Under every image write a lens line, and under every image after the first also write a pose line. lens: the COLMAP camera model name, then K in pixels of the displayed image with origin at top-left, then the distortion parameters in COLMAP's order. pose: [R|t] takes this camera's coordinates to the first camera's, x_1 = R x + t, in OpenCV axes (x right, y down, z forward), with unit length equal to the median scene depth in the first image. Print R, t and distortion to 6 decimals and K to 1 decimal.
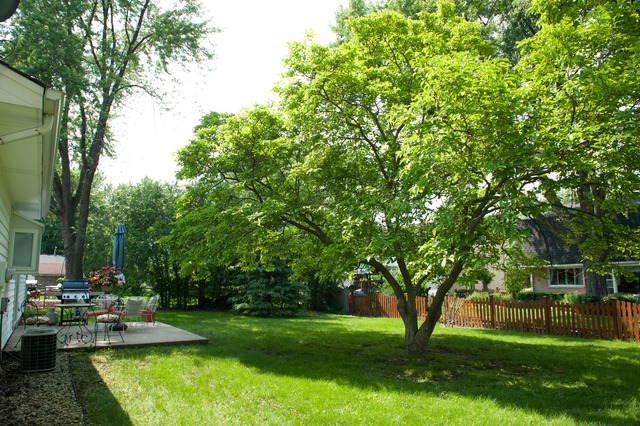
lens RADIAL K [[439.5, 0, 320.0], [0, 439.5, 213.0], [0, 0, 1]] dist [-0.001572, 0.000083]
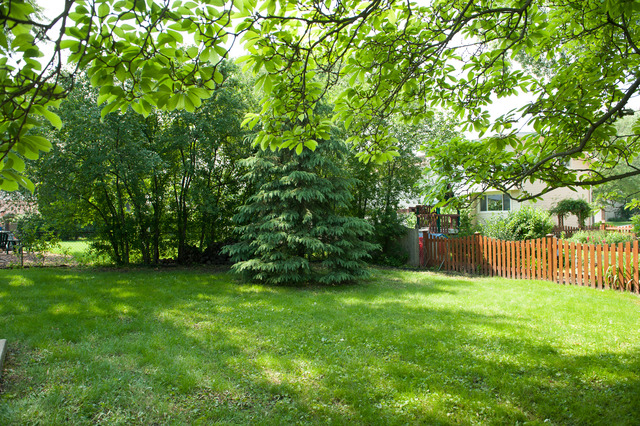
lens RADIAL K [[439.5, 0, 320.0], [0, 439.5, 213.0], [0, 0, 1]] dist [-0.001572, 0.000083]
pose [[0.999885, -0.014683, -0.003709, -0.087708], [0.015057, 0.990164, 0.139098, 0.075468], [0.001630, -0.139138, 0.990272, 0.469400]]
